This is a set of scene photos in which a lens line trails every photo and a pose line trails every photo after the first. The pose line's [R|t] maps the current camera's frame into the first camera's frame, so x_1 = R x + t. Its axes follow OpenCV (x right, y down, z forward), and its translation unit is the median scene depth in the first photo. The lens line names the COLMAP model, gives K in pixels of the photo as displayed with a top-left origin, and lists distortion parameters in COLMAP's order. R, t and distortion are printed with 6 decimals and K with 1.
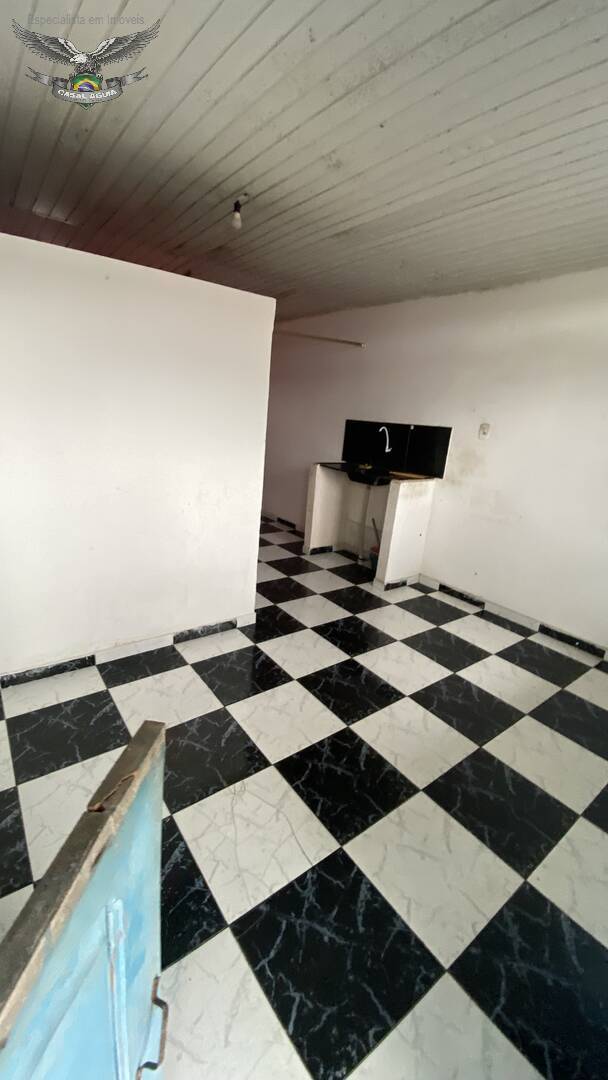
lens RADIAL K [[439.7, 0, 300.8], [0, 439.7, 540.9], [0, 0, 1]] dist [0.019076, -0.019636]
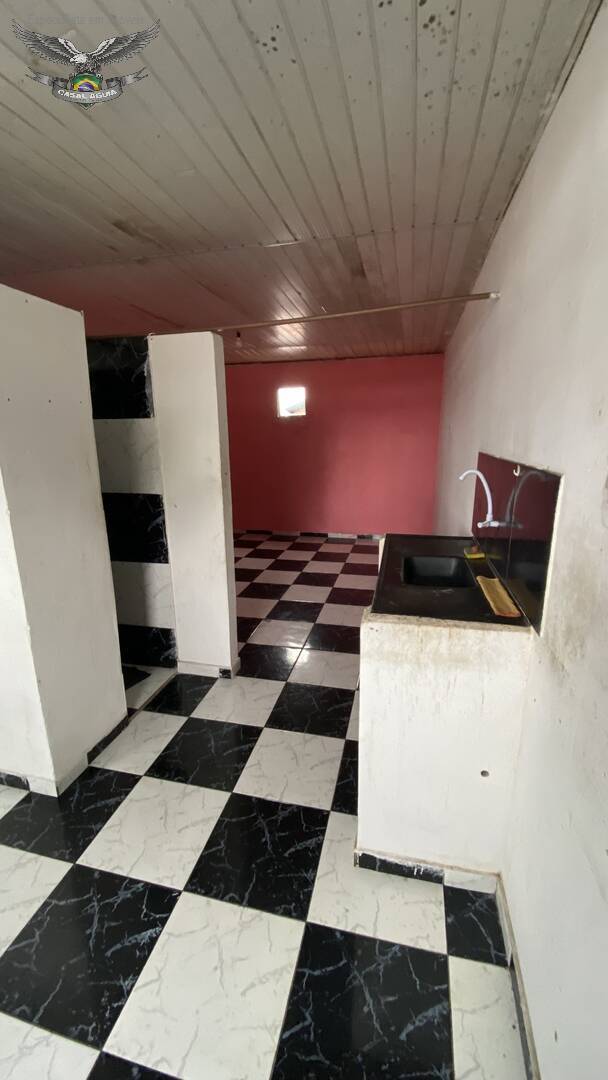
lens RADIAL K [[439.7, 0, 301.5], [0, 439.7, 536.9], [0, 0, 1]] dist [0.019076, -0.019636]
pose [[0.629645, 0.095528, -0.770987, 0.604119], [-0.157732, 0.987461, -0.006466, -0.242531], [0.760702, 0.125680, 0.636817, 0.892795]]
